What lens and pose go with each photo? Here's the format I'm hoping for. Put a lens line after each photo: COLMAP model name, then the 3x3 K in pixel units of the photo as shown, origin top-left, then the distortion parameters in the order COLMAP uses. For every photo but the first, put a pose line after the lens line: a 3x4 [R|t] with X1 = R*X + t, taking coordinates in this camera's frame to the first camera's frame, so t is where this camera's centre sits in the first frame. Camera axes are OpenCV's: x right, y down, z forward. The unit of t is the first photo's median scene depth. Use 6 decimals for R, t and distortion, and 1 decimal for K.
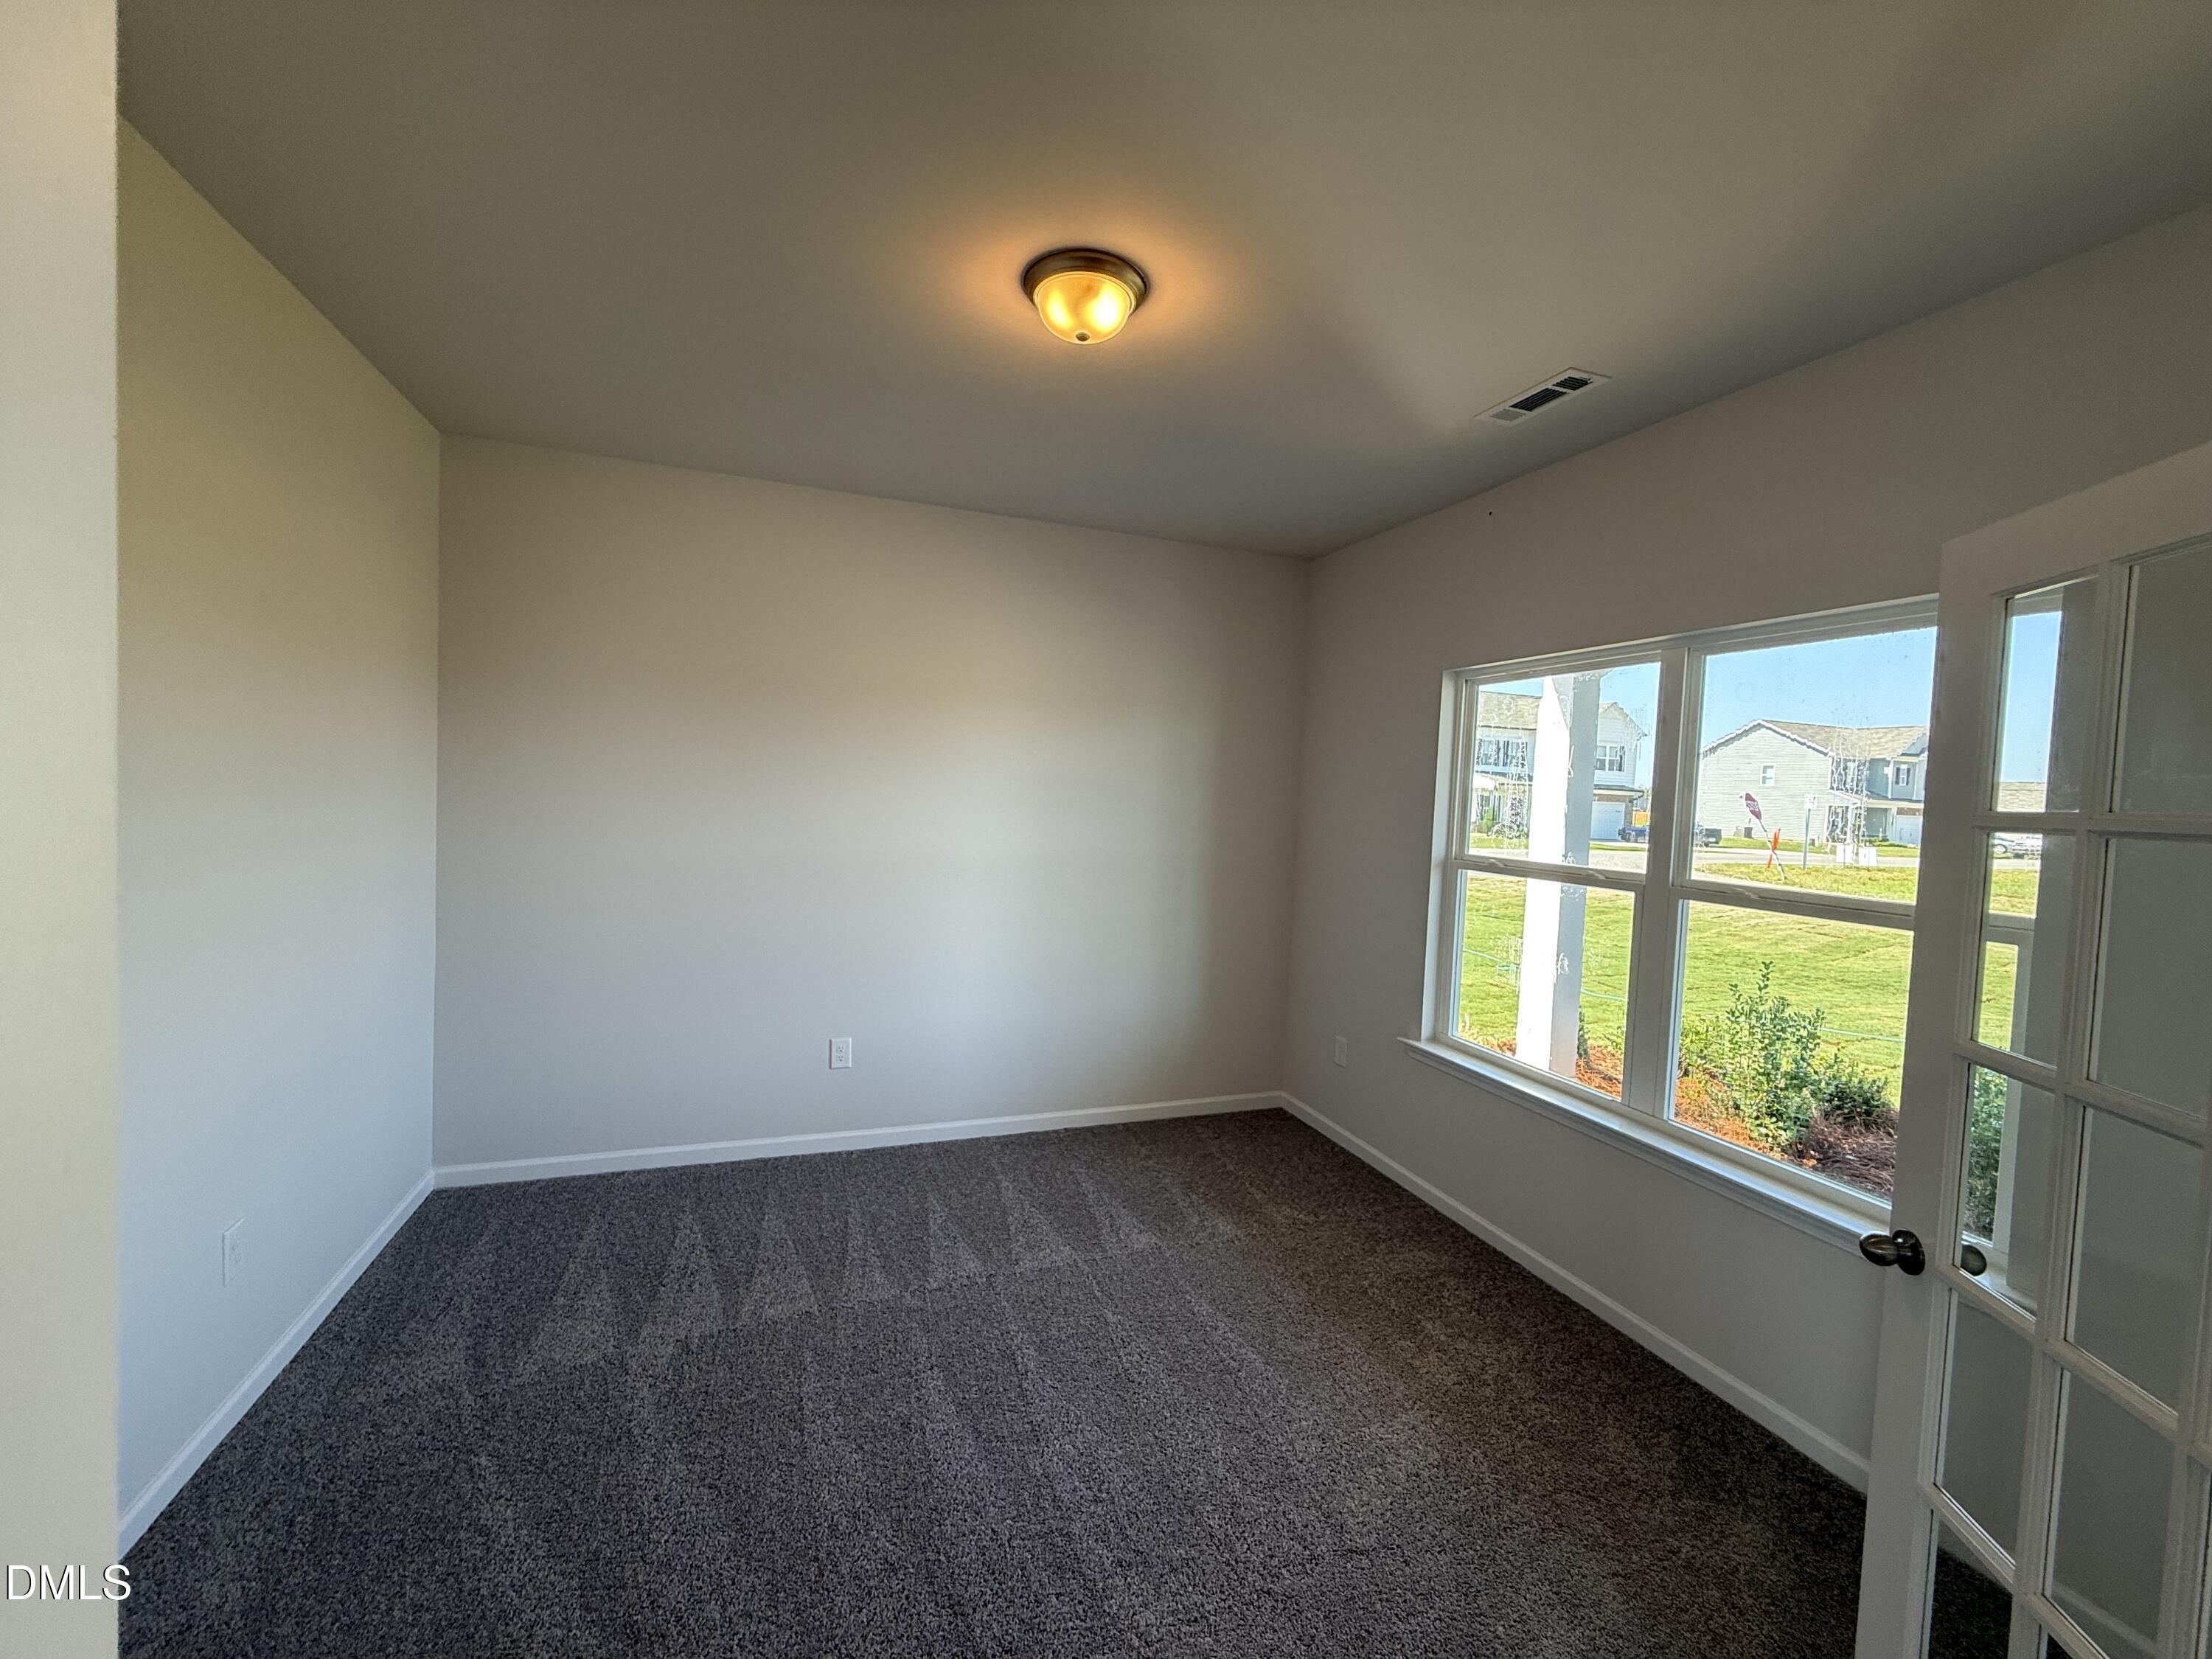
lens RADIAL K [[879.7, 0, 1101.6], [0, 879.7, 821.4], [0, 0, 1]] dist [0.000783, -0.000149]
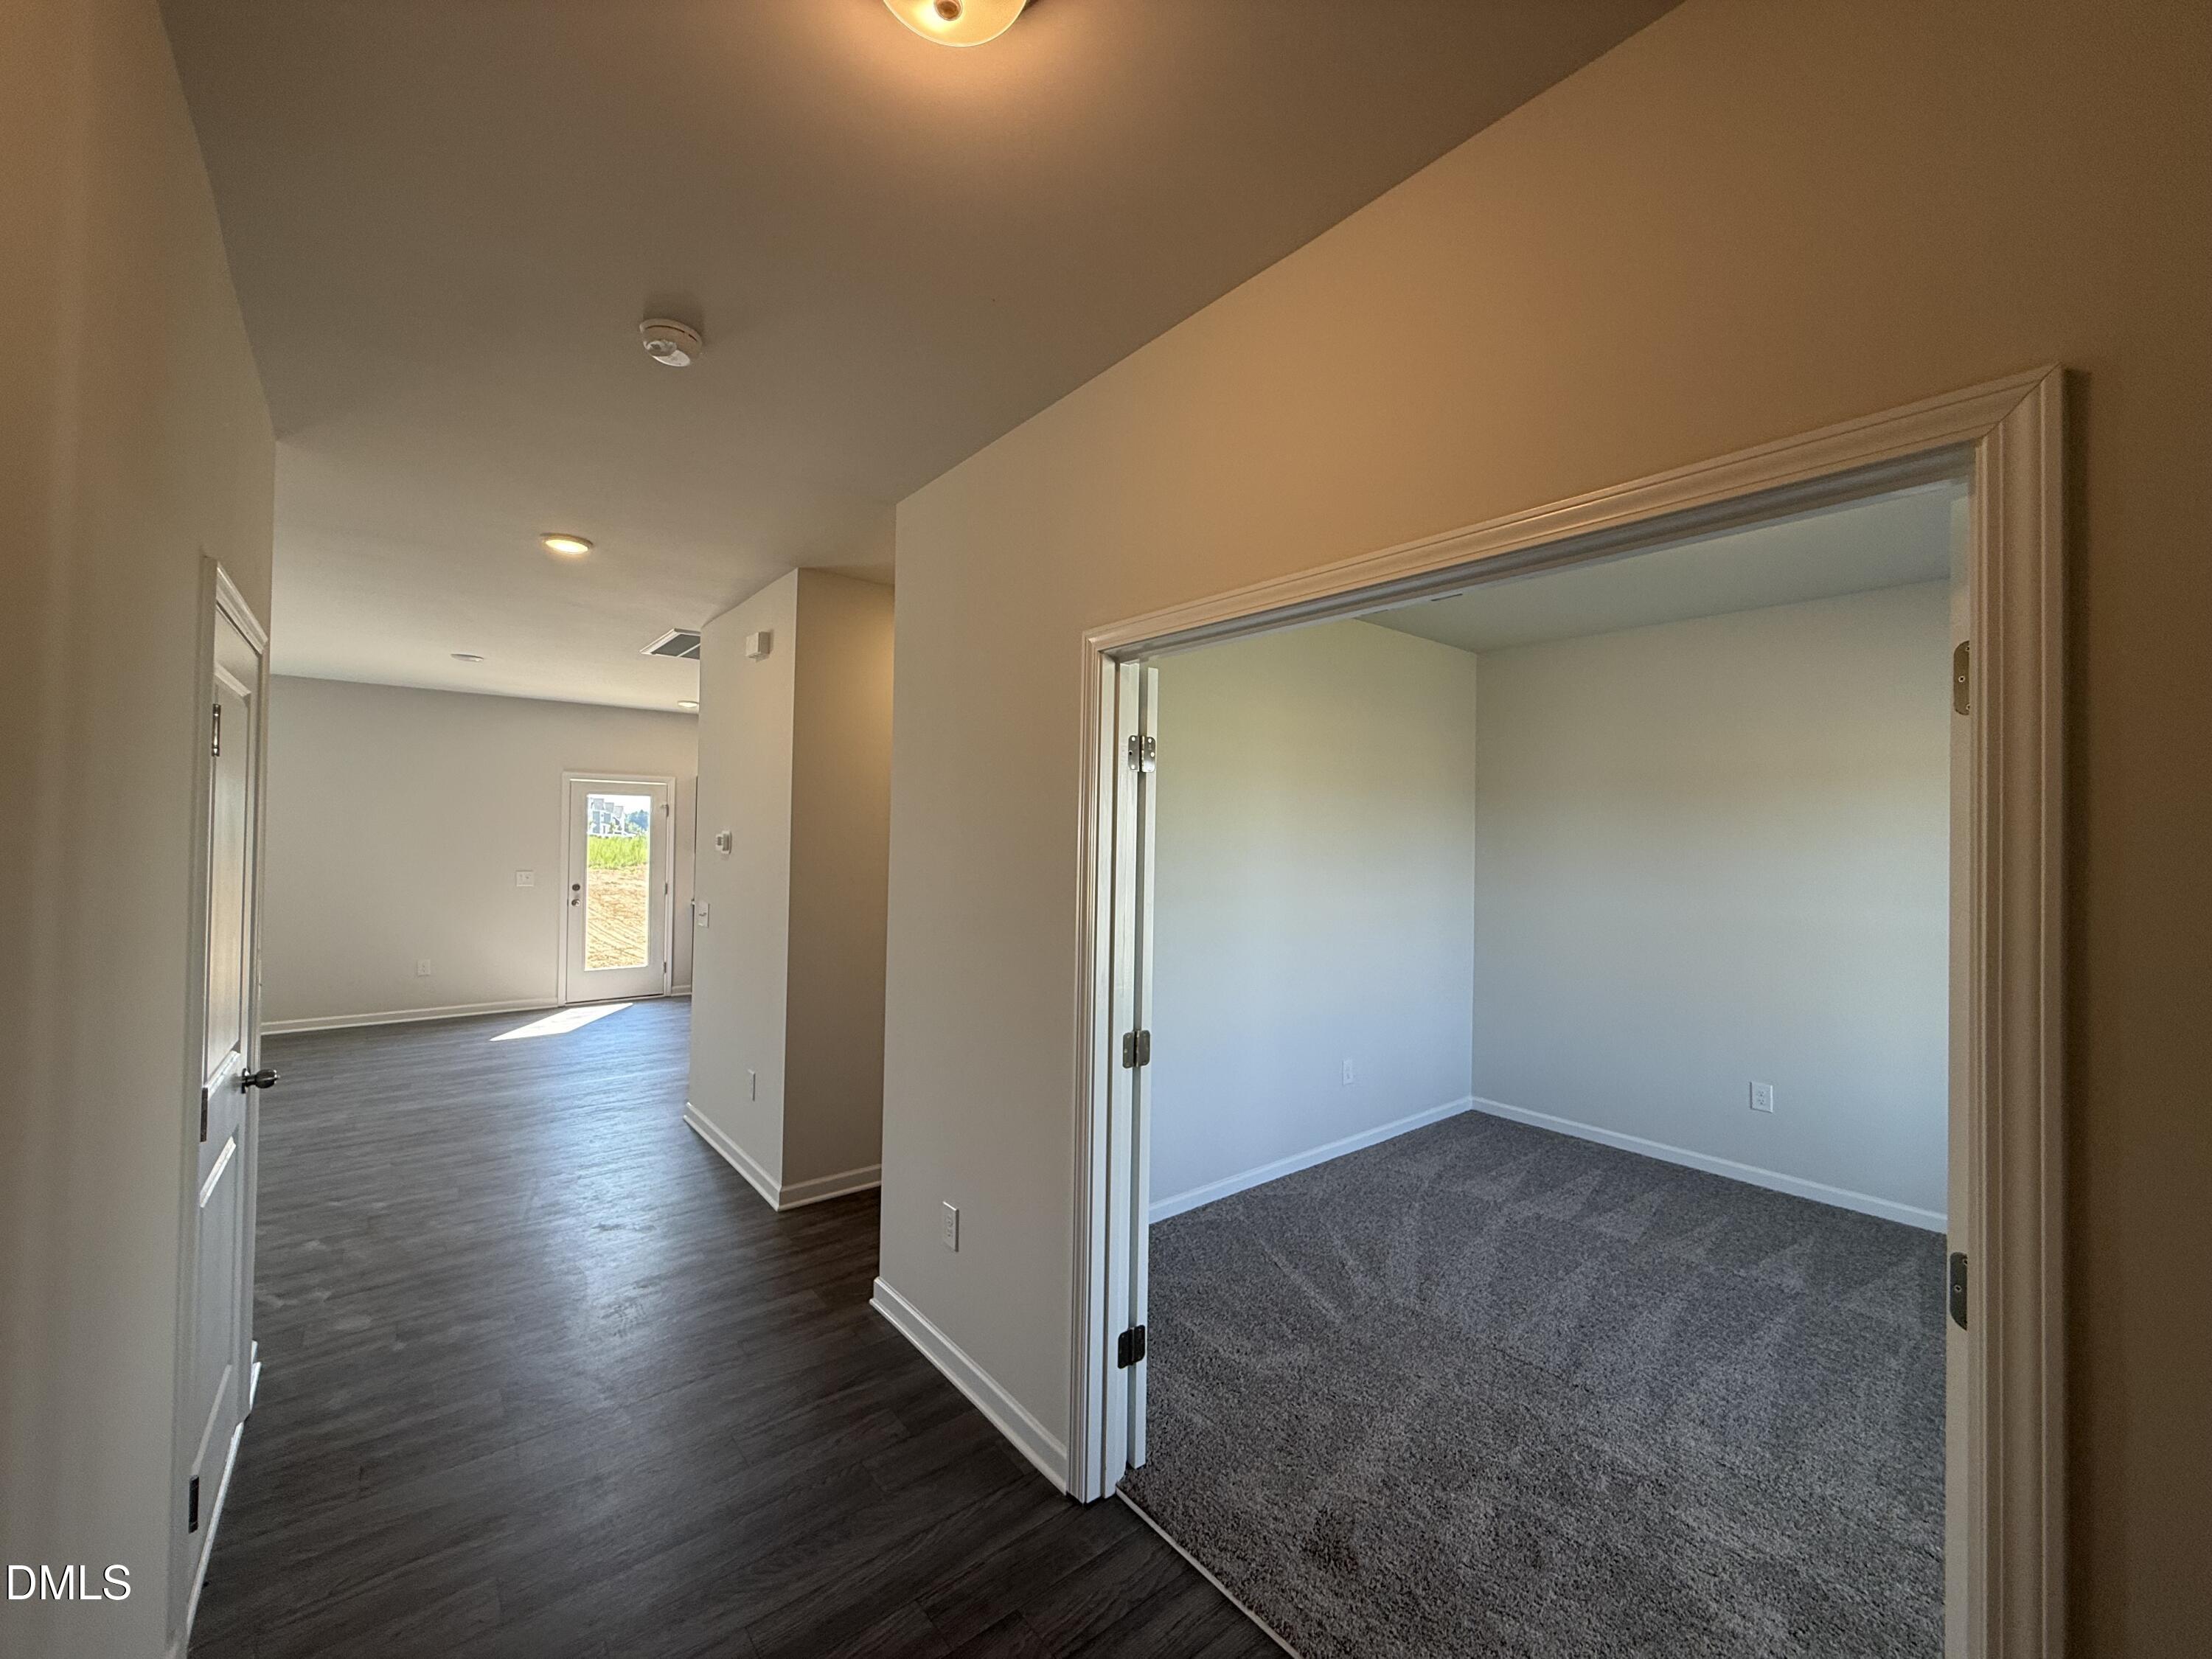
lens RADIAL K [[879.7, 0, 1101.6], [0, 879.7, 821.4], [0, 0, 1]] dist [0.000783, -0.000149]
pose [[0.325931, -0.055435, -0.943767, 0.589534], [-0.038943, 0.996645, -0.071990, 0.029424], [0.944591, 0.060217, 0.322679, -0.208665]]
